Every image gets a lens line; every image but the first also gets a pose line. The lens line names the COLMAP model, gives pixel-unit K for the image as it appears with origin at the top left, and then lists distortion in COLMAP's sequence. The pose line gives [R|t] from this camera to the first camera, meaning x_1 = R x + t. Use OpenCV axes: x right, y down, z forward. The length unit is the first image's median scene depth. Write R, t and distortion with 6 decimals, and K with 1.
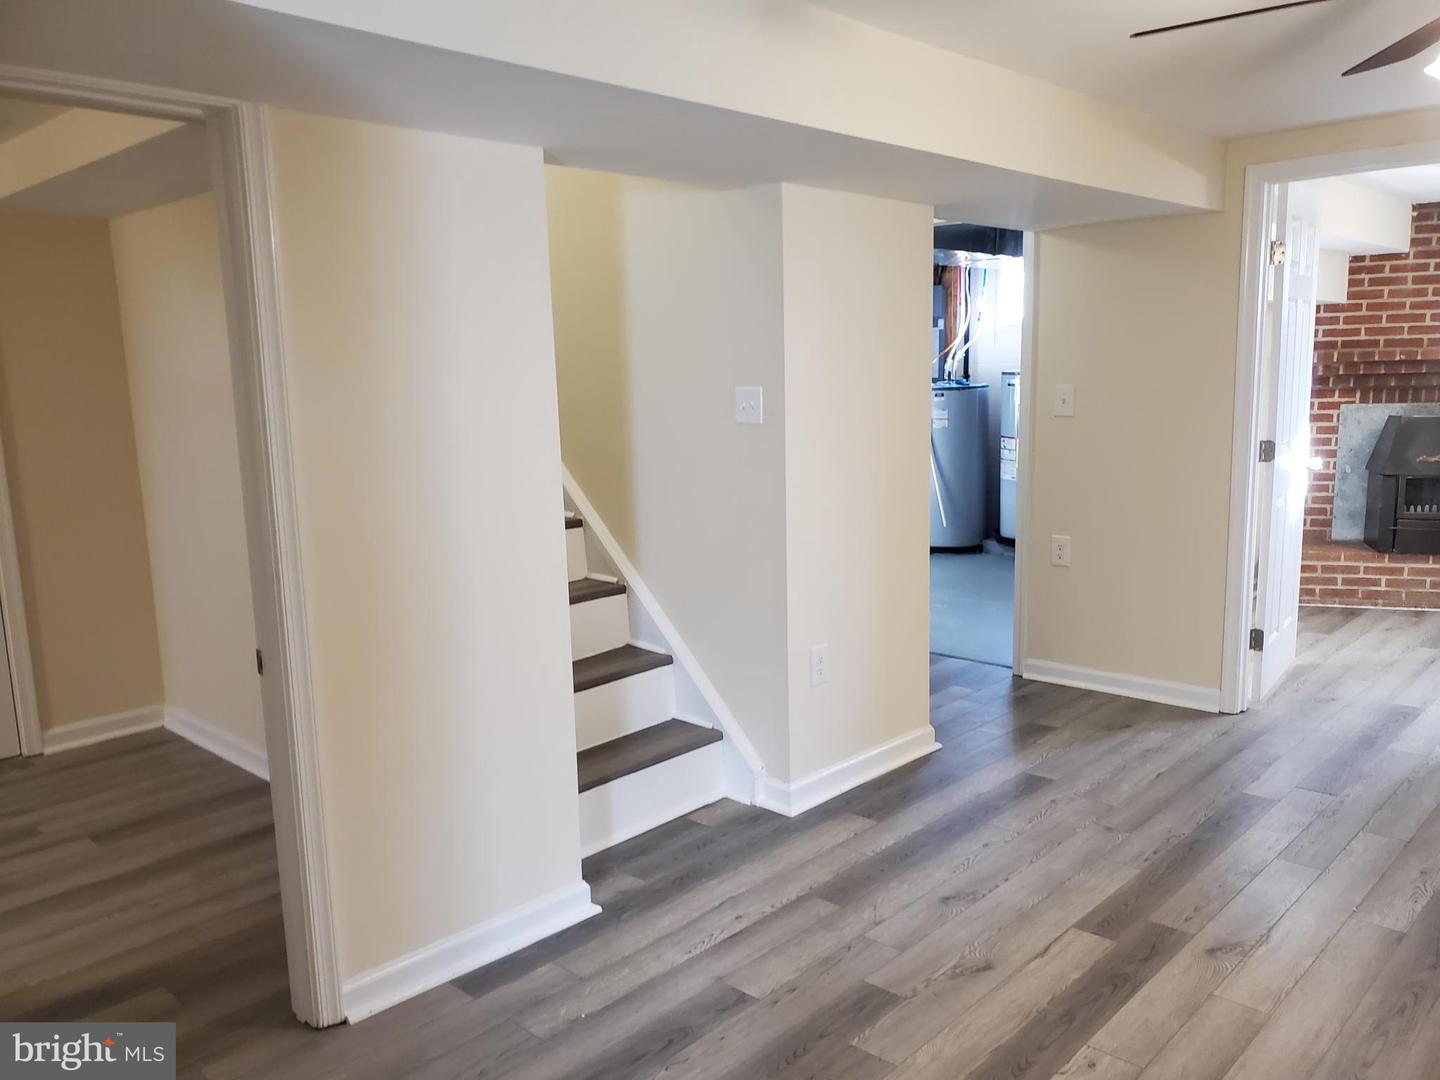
lens RADIAL K [[1122.5, 0, 720.0], [0, 1122.5, 540.0], [0, 0, 1]] dist [0.008379, 0.004656]
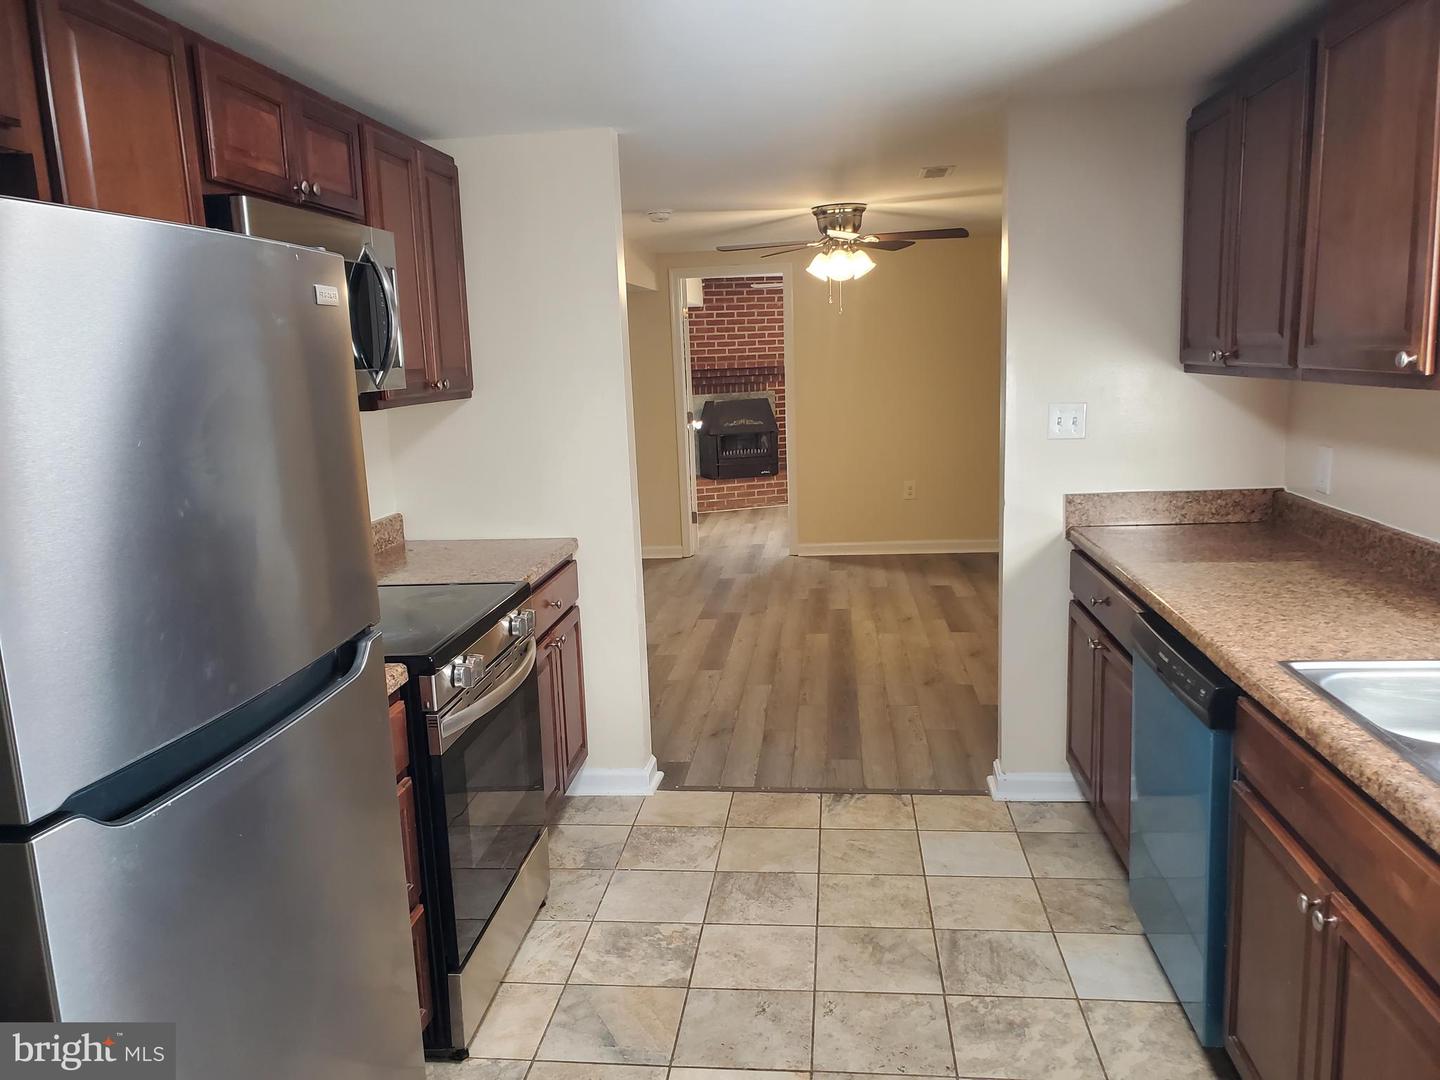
lens RADIAL K [[1095.4, 0, 720.0], [0, 1095.4, 540.0], [0, 0, 1]] dist [0.004100, 0.001632]
pose [[0.793680, -0.100915, 0.599907, -0.503008], [0.105032, 0.994067, 0.028262, 0.067289], [-0.599199, 0.040578, 0.799571, -0.418064]]
